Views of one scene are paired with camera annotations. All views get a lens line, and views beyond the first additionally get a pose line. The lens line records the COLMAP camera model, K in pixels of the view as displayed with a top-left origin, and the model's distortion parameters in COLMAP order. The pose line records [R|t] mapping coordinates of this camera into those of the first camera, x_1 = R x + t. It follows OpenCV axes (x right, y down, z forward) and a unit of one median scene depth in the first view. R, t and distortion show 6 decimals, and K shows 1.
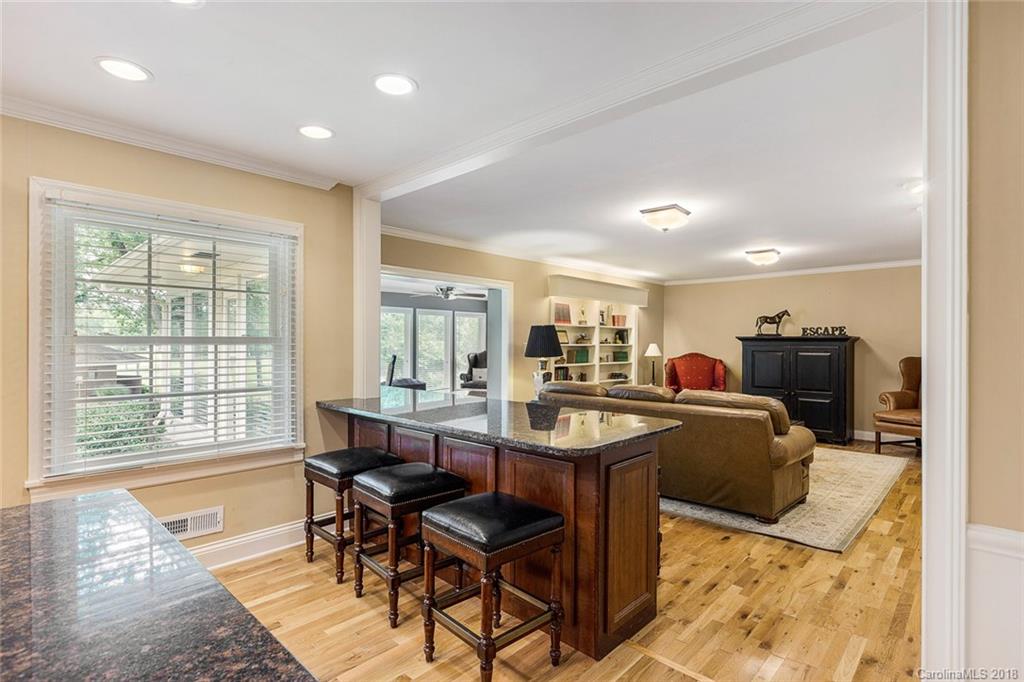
lens RADIAL K [[501.9, 0, 507.4], [0, 501.9, 344.2], [0, 0, 1]] dist [0.001925, 0.000375]
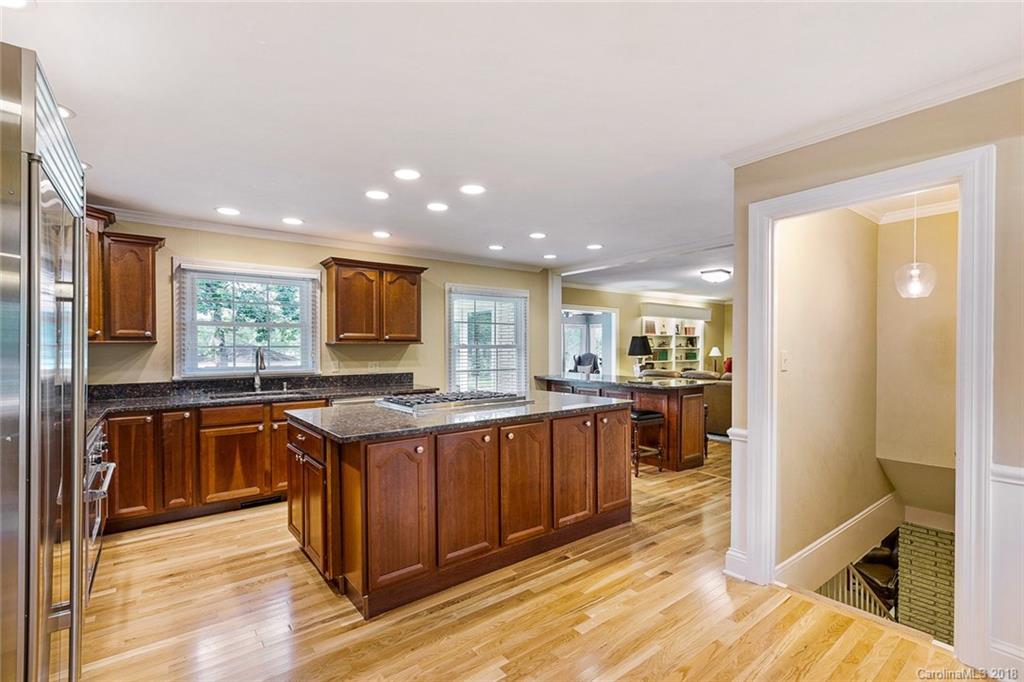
lens RADIAL K [[461.9, 0, 511.7], [0, 461.9, 347.8], [0, 0, 1]] dist [0.000251, 0.000078]
pose [[0.988033, -0.004567, -0.154174, -0.089062], [0.004258, 0.999988, -0.002332, 0.001803], [0.154183, 0.001647, 0.988041, -0.444586]]
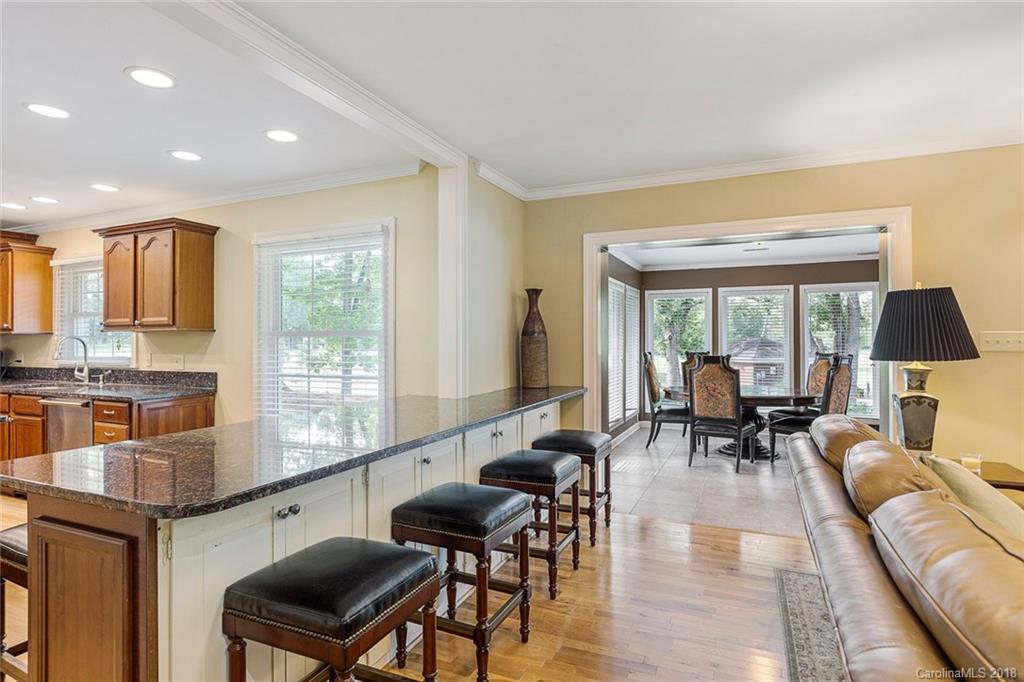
lens RADIAL K [[533.1, 0, 509.9], [0, 533.1, 335.7], [0, 0, 1]] dist [0.003190, -0.001040]
pose [[0.337499, -0.011560, -0.941255, 0.327100], [0.001676, 0.999930, -0.011680, 0.005962], [0.941324, 0.002365, 0.337495, 0.419615]]
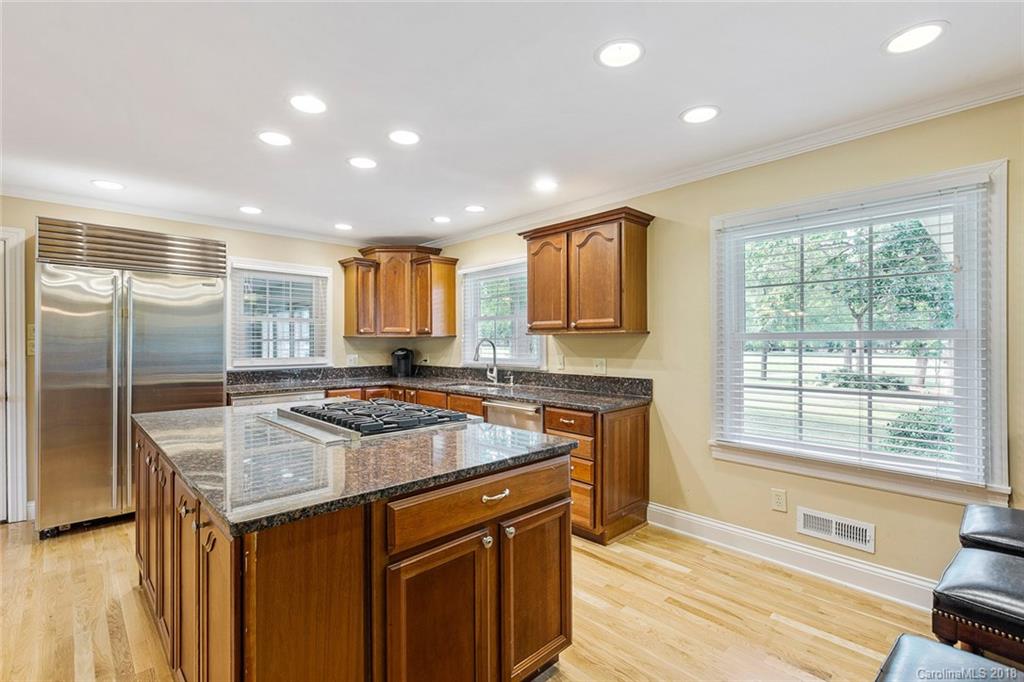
lens RADIAL K [[461.9, 0, 512.5], [0, 461.9, 342.5], [0, 0, 1]] dist [0.000251, 0.000078]
pose [[-0.040801, 0.002739, -0.999164, 0.113669], [0.002501, 0.999993, 0.002639, 0.000867], [0.999164, -0.002391, -0.040807, 0.179811]]
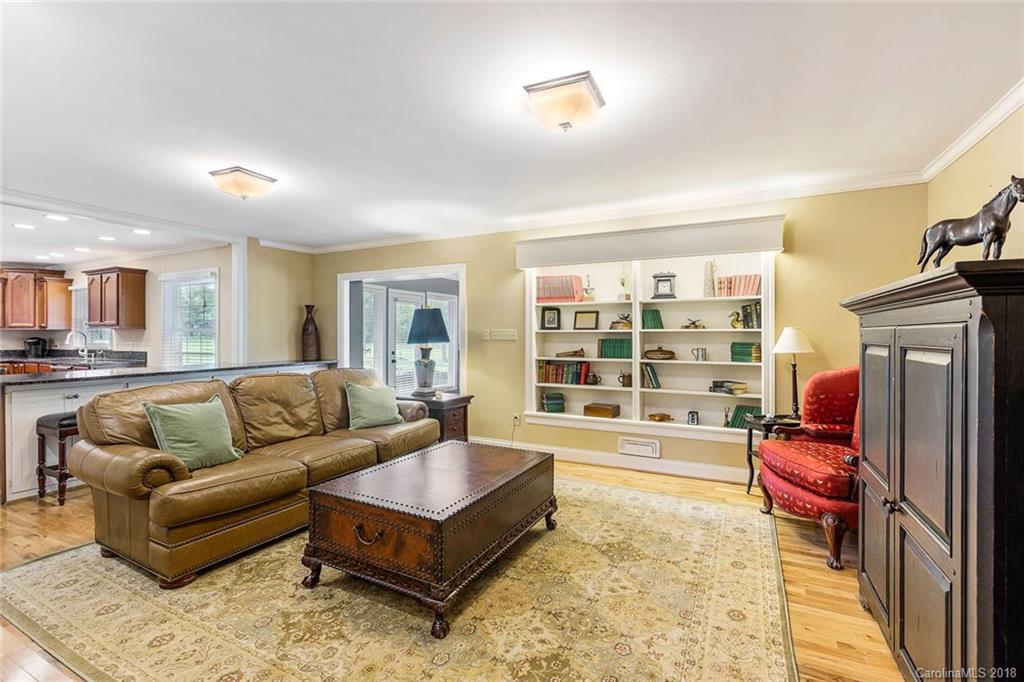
lens RADIAL K [[461.9, 0, 511.9], [0, 461.9, 335.5], [0, 0, 1]] dist [0.000251, 0.000078]
pose [[0.285059, -0.002999, -0.958505, 0.759618], [-0.000768, 0.999994, -0.003357, 0.010085], [0.958510, 0.001693, 0.285055, 0.761946]]
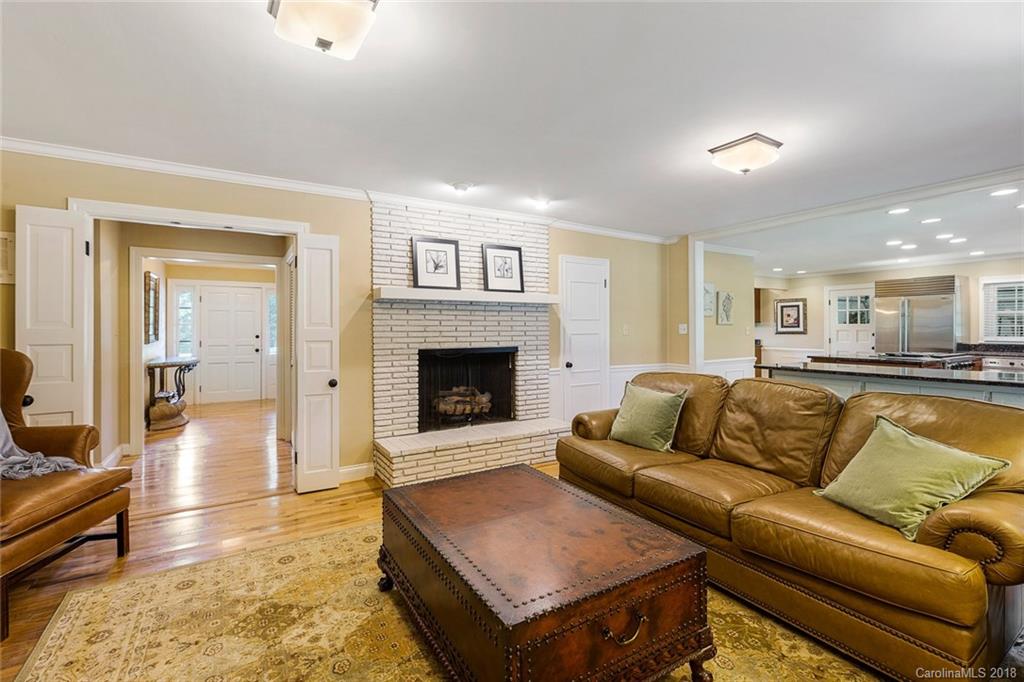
lens RADIAL K [[461.9, 0, 512.7], [0, 461.9, 330.5], [0, 0, 1]] dist [0.000251, 0.000078]
pose [[-0.967187, -0.004209, 0.254032, 0.291934], [-0.002729, 0.999977, 0.006175, 0.006370], [-0.254052, 0.005279, -0.967176, 1.104552]]
